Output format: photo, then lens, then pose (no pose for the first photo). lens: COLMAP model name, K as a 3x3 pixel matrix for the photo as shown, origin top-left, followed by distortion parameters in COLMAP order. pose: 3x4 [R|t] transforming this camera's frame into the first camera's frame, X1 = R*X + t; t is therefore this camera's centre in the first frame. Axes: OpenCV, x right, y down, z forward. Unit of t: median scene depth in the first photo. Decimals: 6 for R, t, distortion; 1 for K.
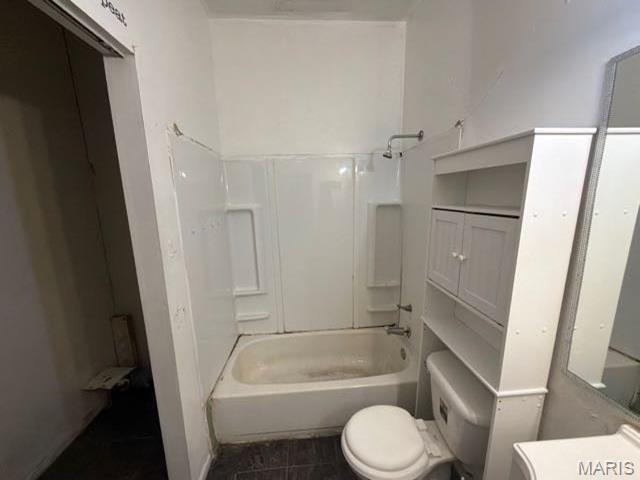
lens RADIAL K [[250.8, 0, 316.2], [0, 250.8, 240.0], [0, 0, 1]] dist [0.000077, -0.000764]
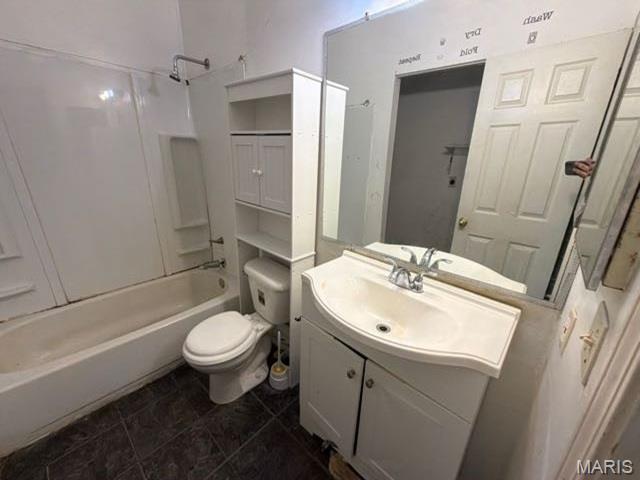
lens RADIAL K [[256.4, 0, 321.4], [0, 256.4, 242.8], [0, 0, 1]] dist [0.005927, -0.000765]
pose [[0.704455, -0.196574, 0.681983, -0.127198], [0.078019, 0.976505, 0.200876, 0.137222], [-0.705447, -0.088300, 0.703241, -0.143209]]
